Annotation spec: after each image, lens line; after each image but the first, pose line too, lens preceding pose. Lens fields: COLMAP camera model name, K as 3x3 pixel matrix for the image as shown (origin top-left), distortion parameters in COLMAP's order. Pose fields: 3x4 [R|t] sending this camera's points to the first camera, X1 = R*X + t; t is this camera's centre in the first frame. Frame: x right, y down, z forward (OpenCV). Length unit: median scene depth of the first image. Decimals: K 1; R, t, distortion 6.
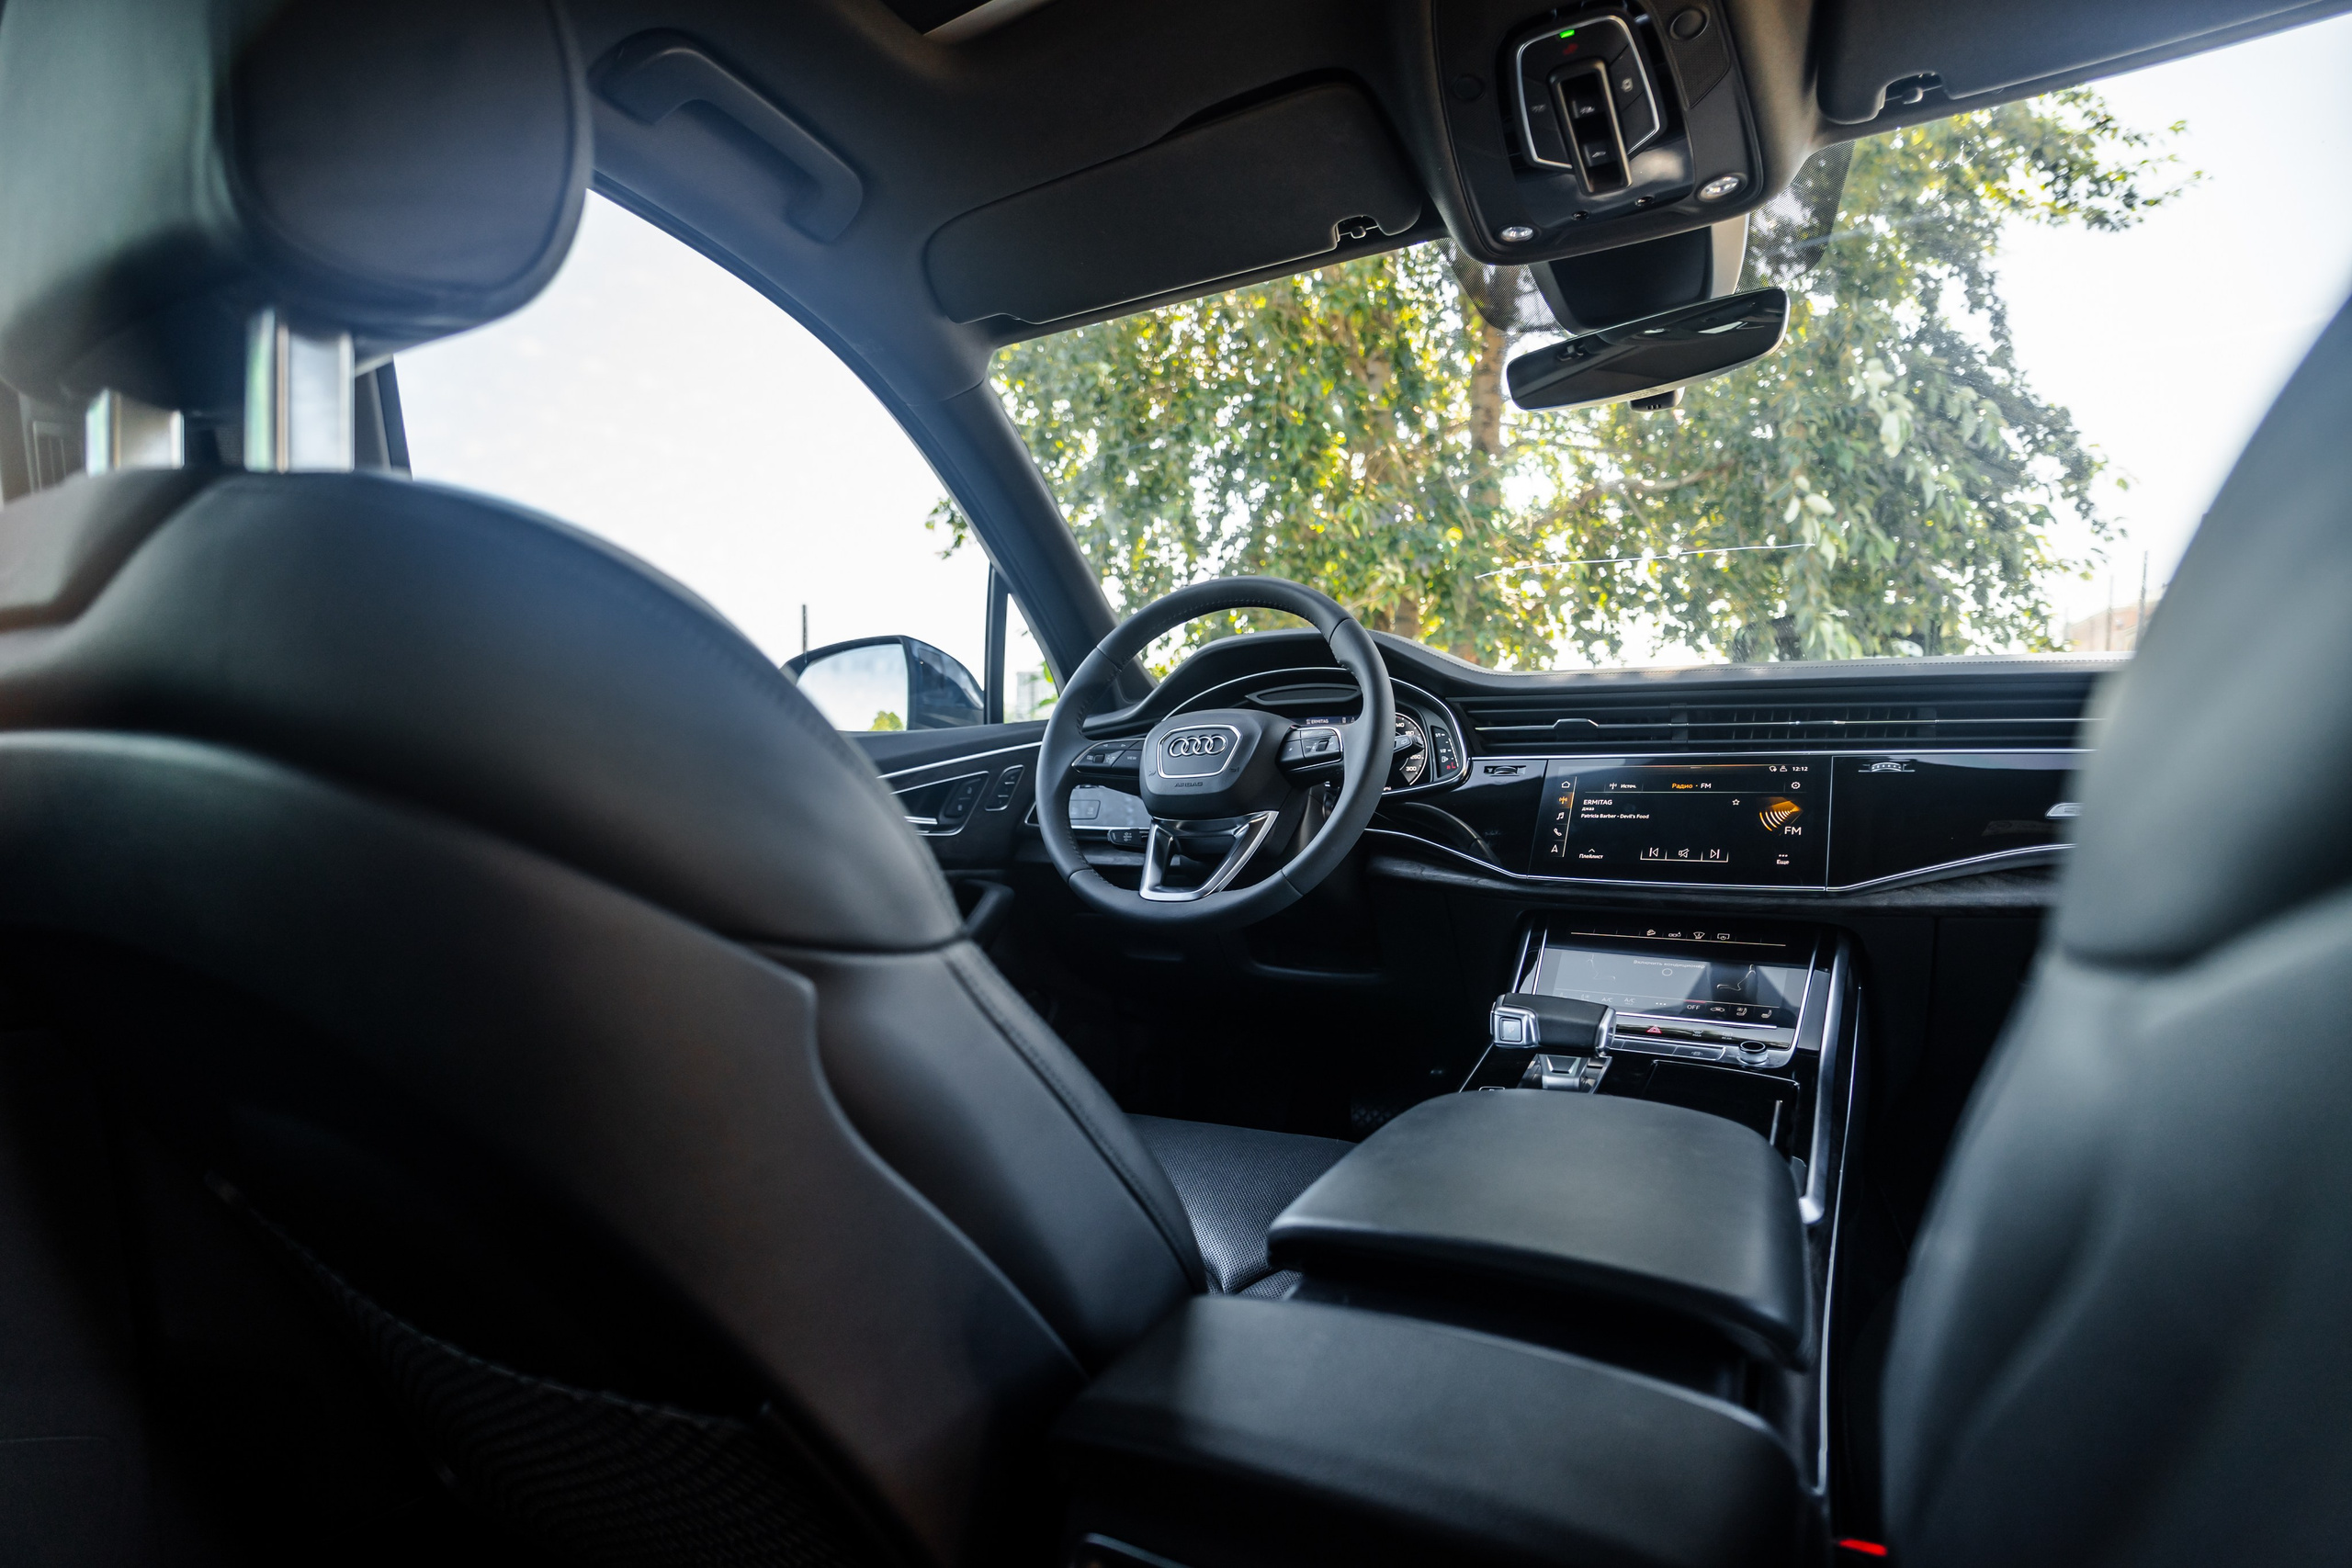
lens RADIAL K [[1143.5, 0, 1176.0], [0, 1143.5, 784.0], [0, 0, 1]] dist [-0.086239, 0.062095]
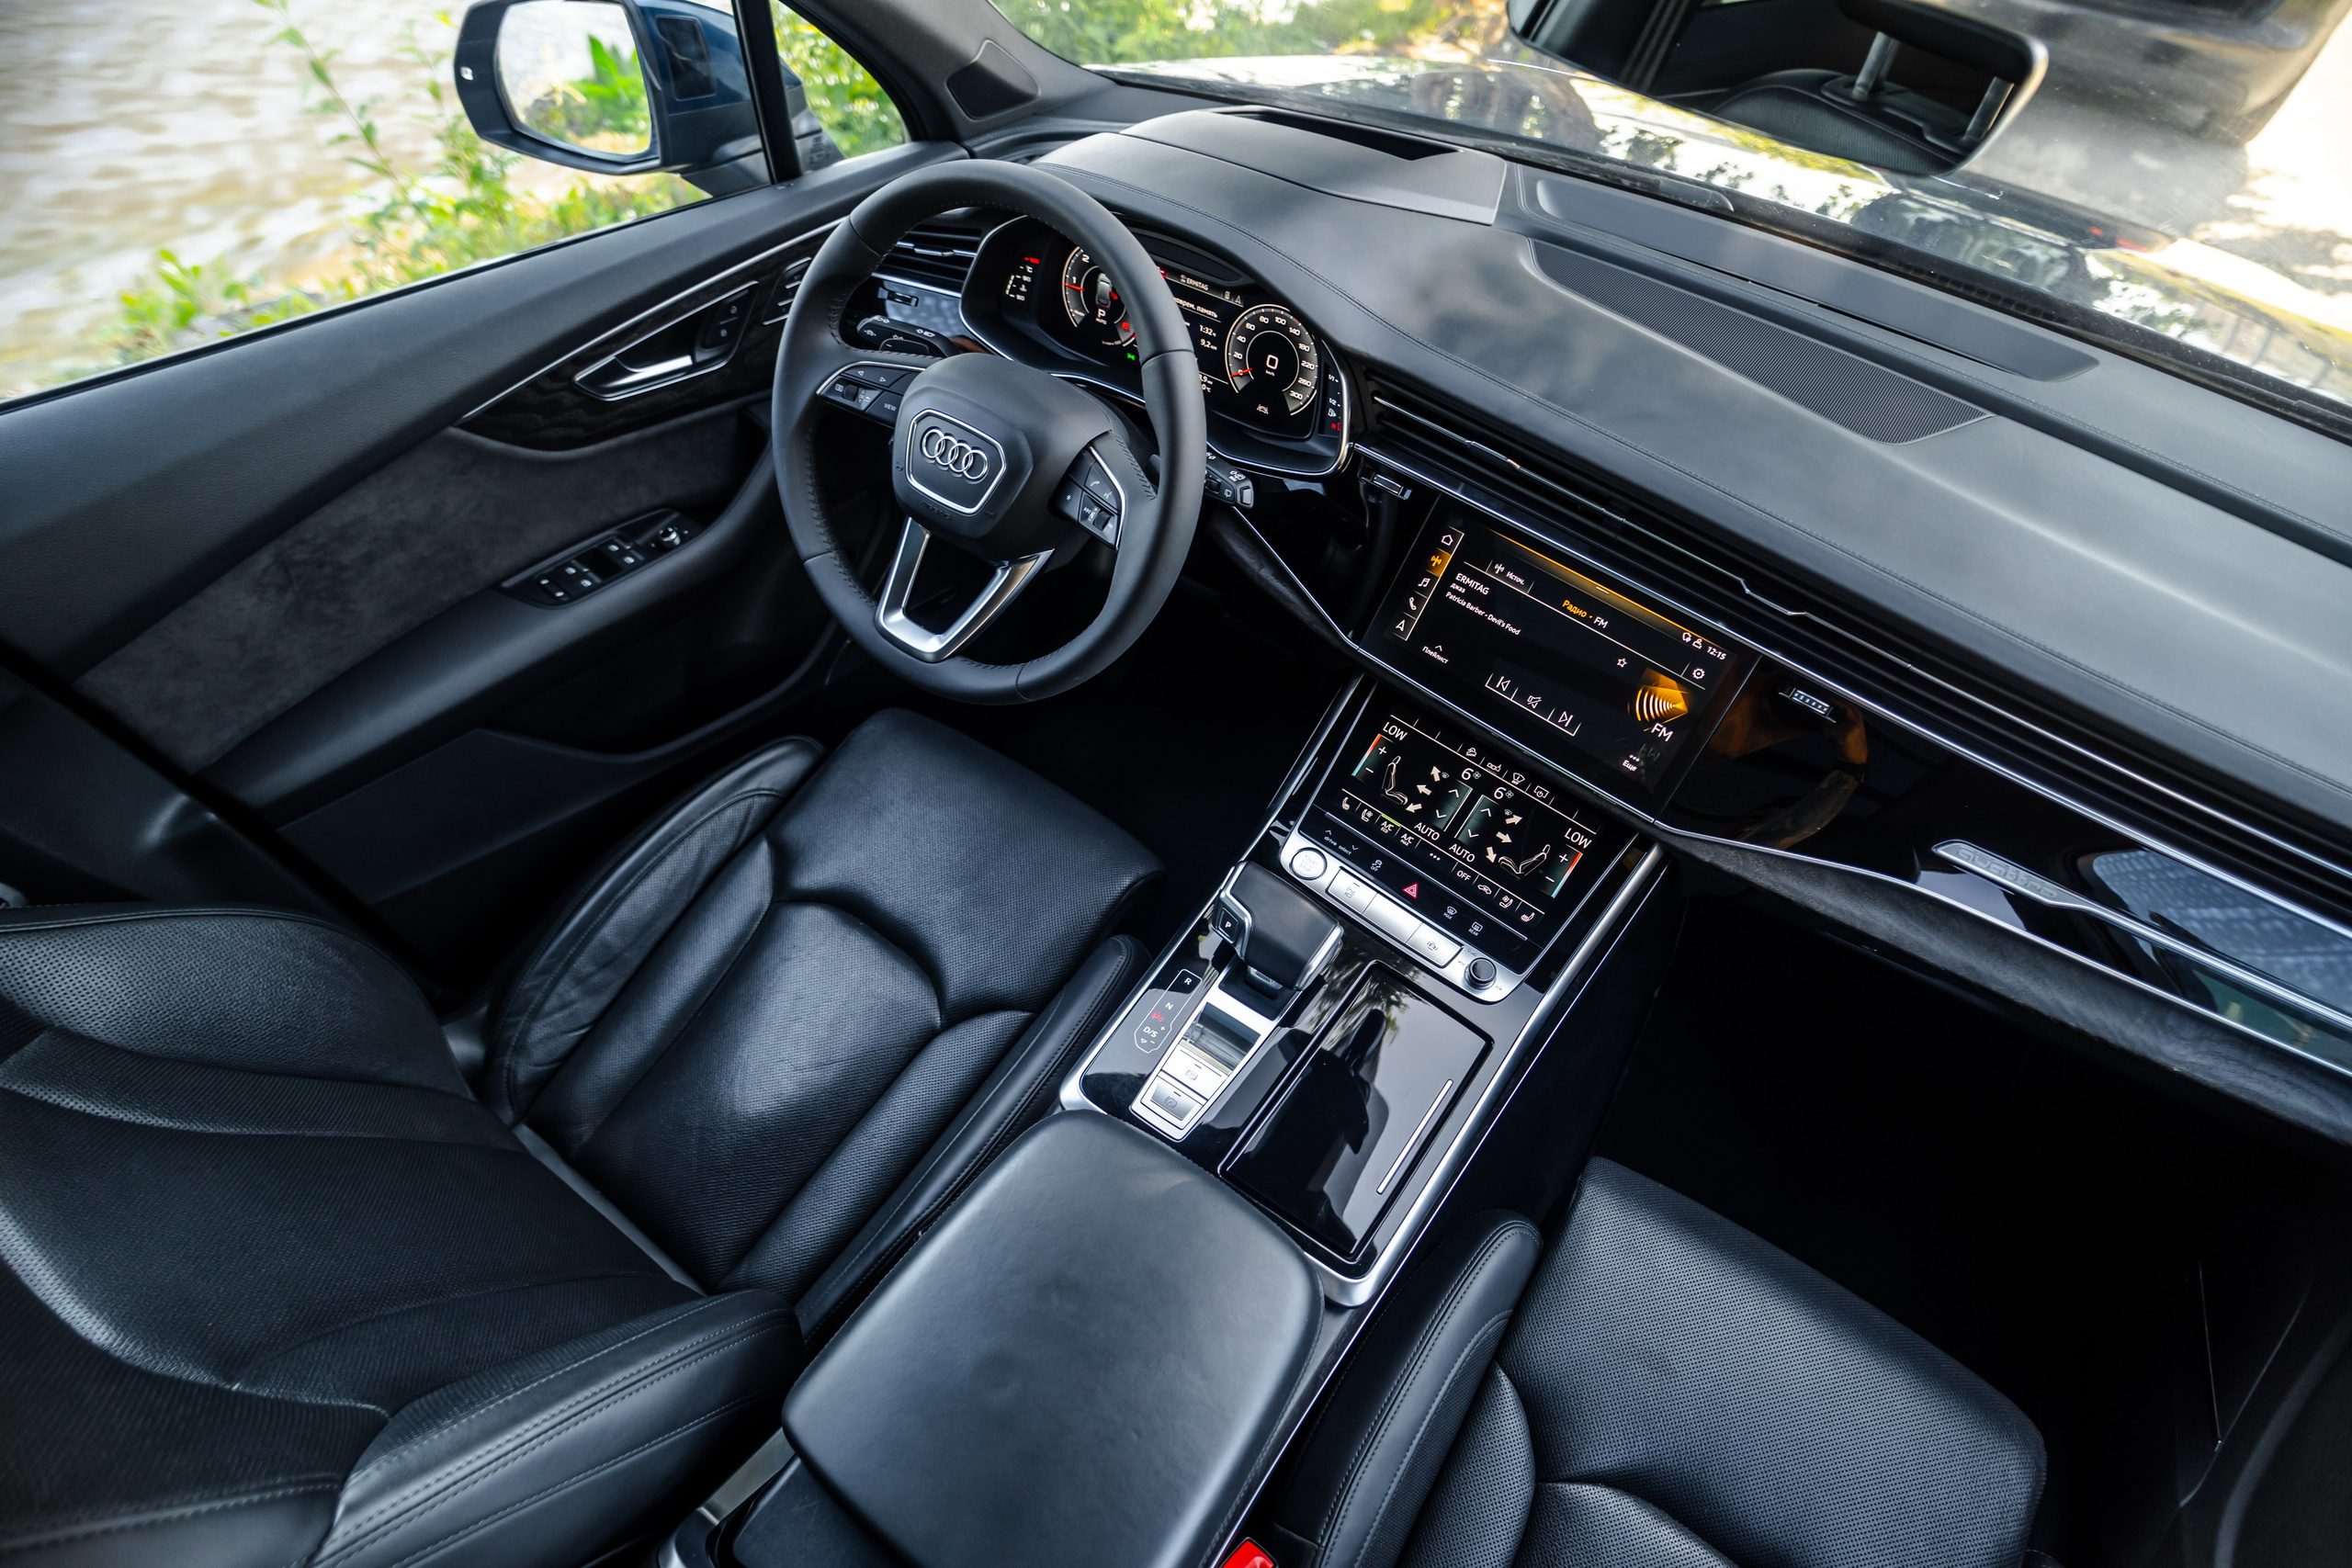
lens RADIAL K [[1139.0, 0, 1178.7], [0, 1139.0, 793.0], [0, 0, 1]] dist [-0.069291, 0.032853]
pose [[0.990228, 0.138872, 0.012750, 0.171699], [-0.103816, 0.673030, 0.732293, -0.407632], [0.093114, -0.726461, 0.680870, 0.326129]]
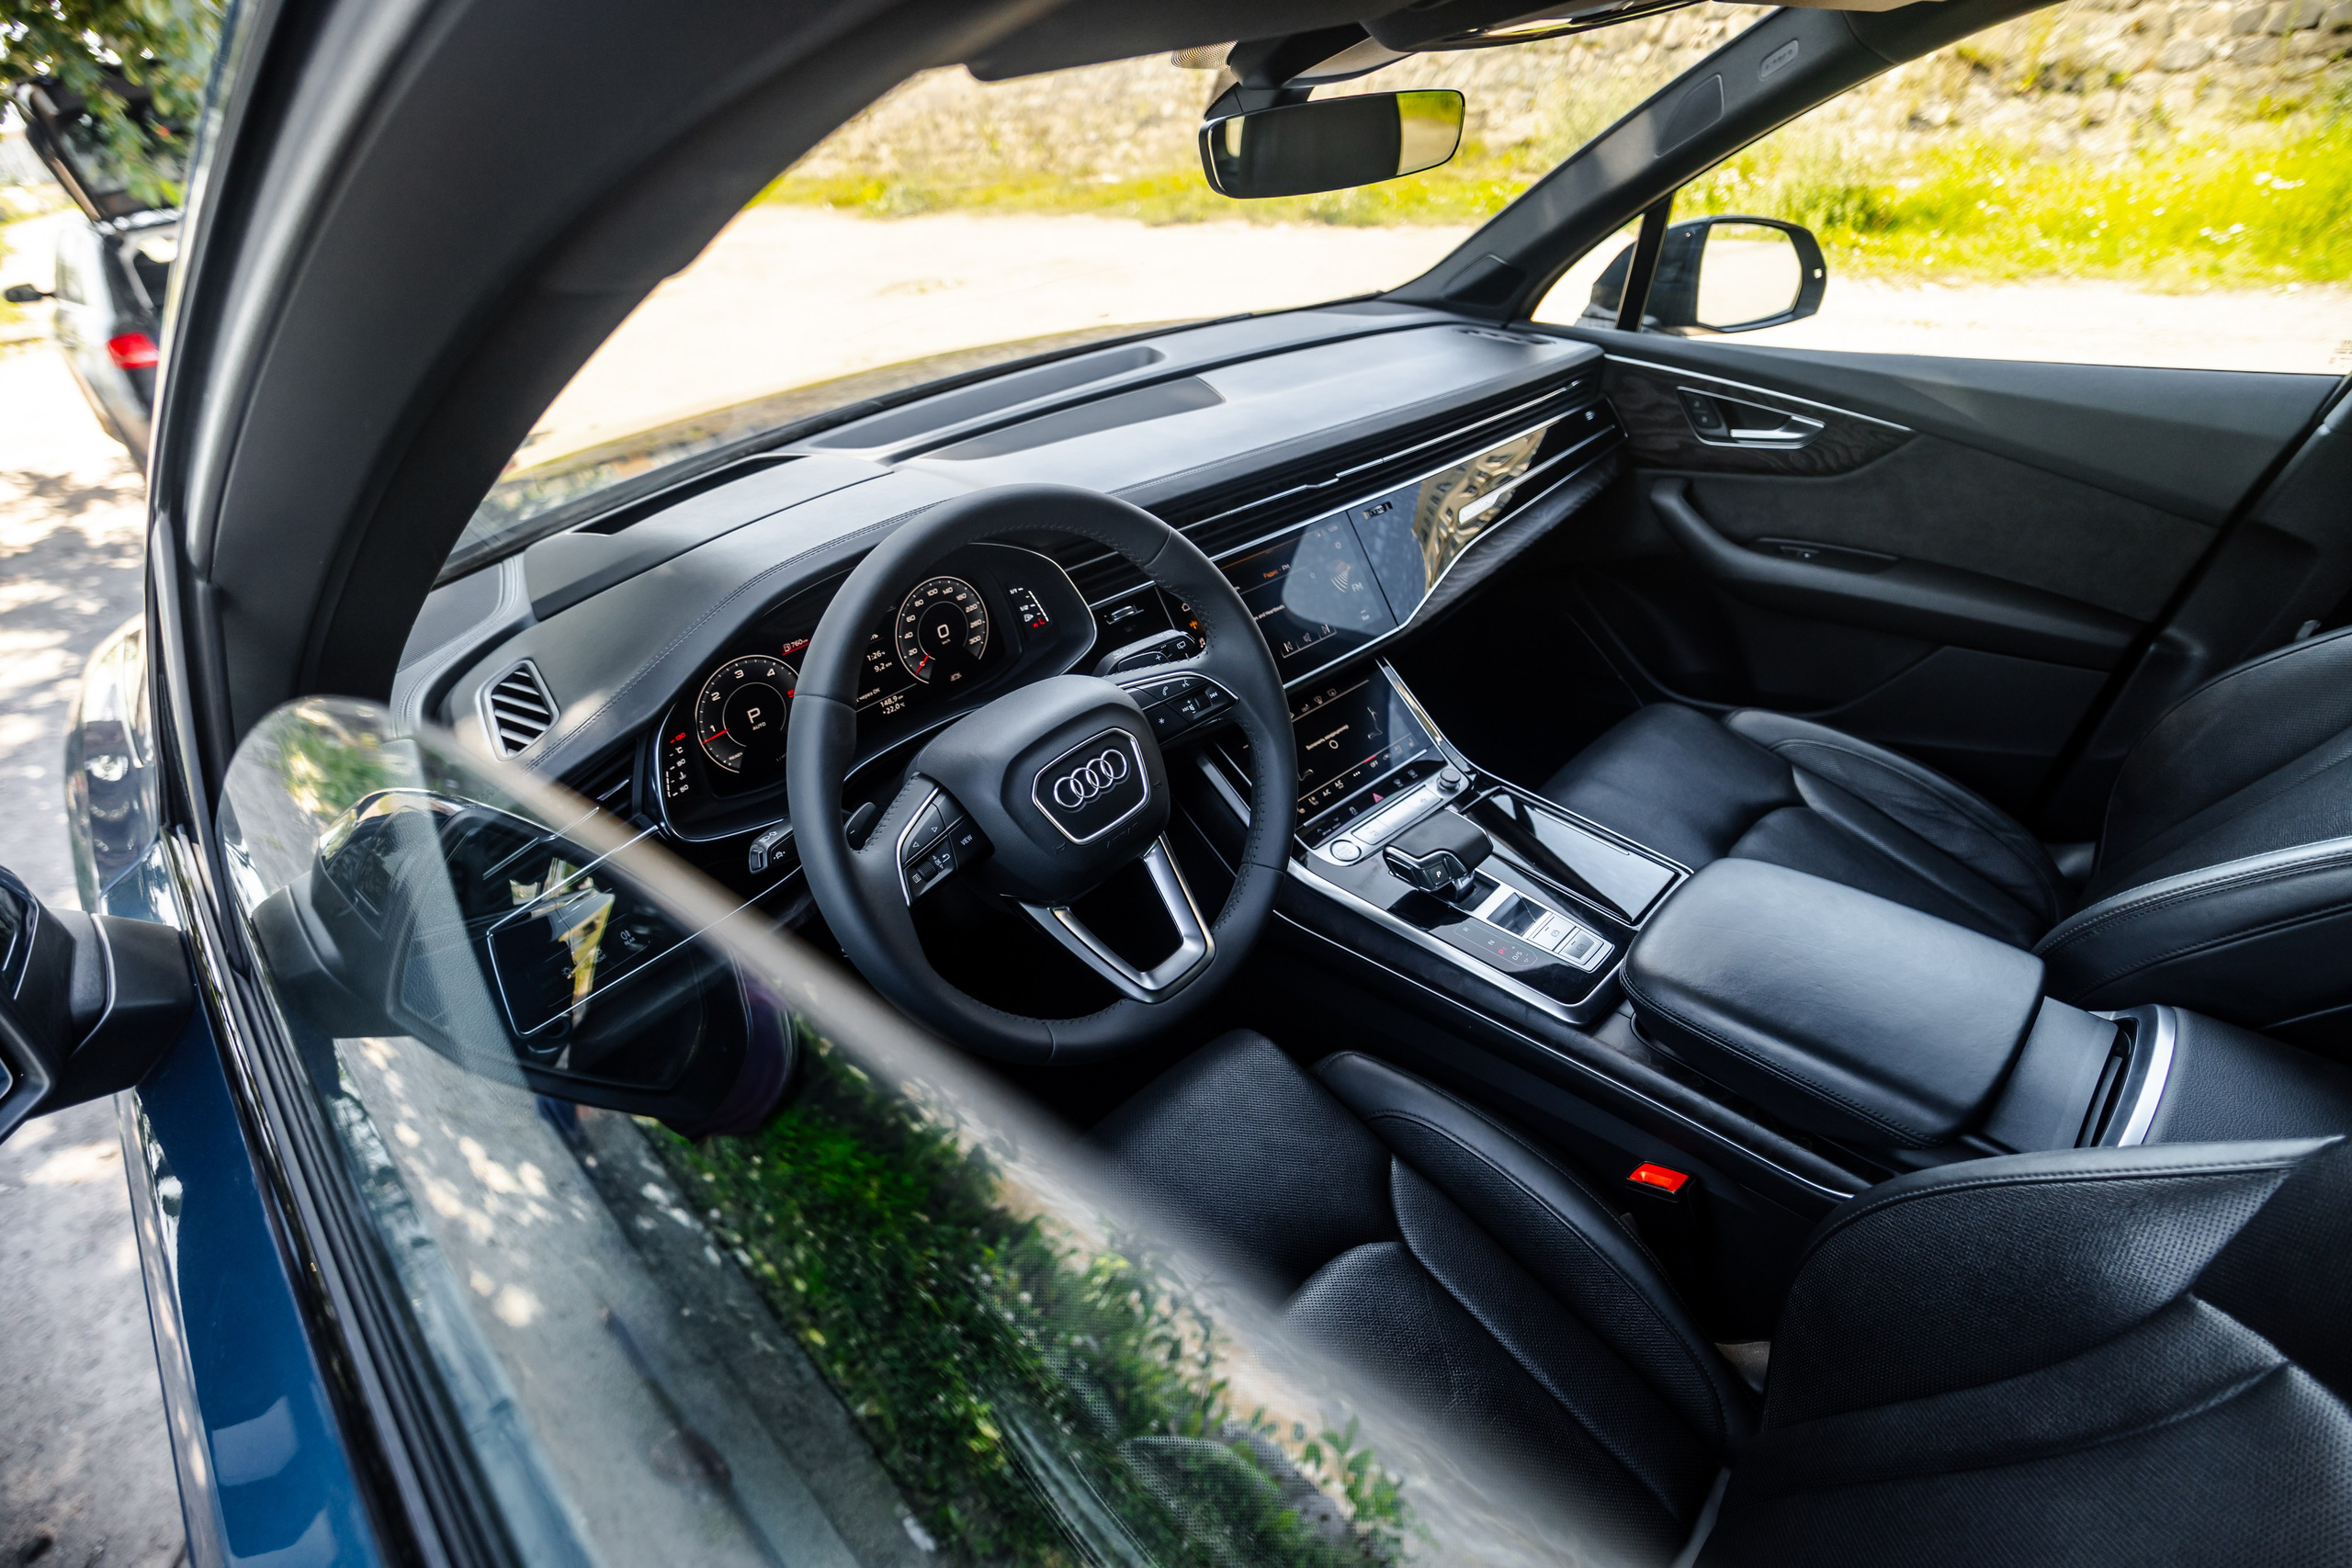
lens RADIAL K [[1135.4, 0, 1176.0], [0, 1135.4, 784.0], [0, 0, 1]] dist [-0.062855, 0.030162]
pose [[0.262583, -0.517758, 0.814234, -0.477337], [0.091964, 0.853432, 0.513026, -0.342148], [-0.960517, -0.059832, 0.271713, 0.714792]]
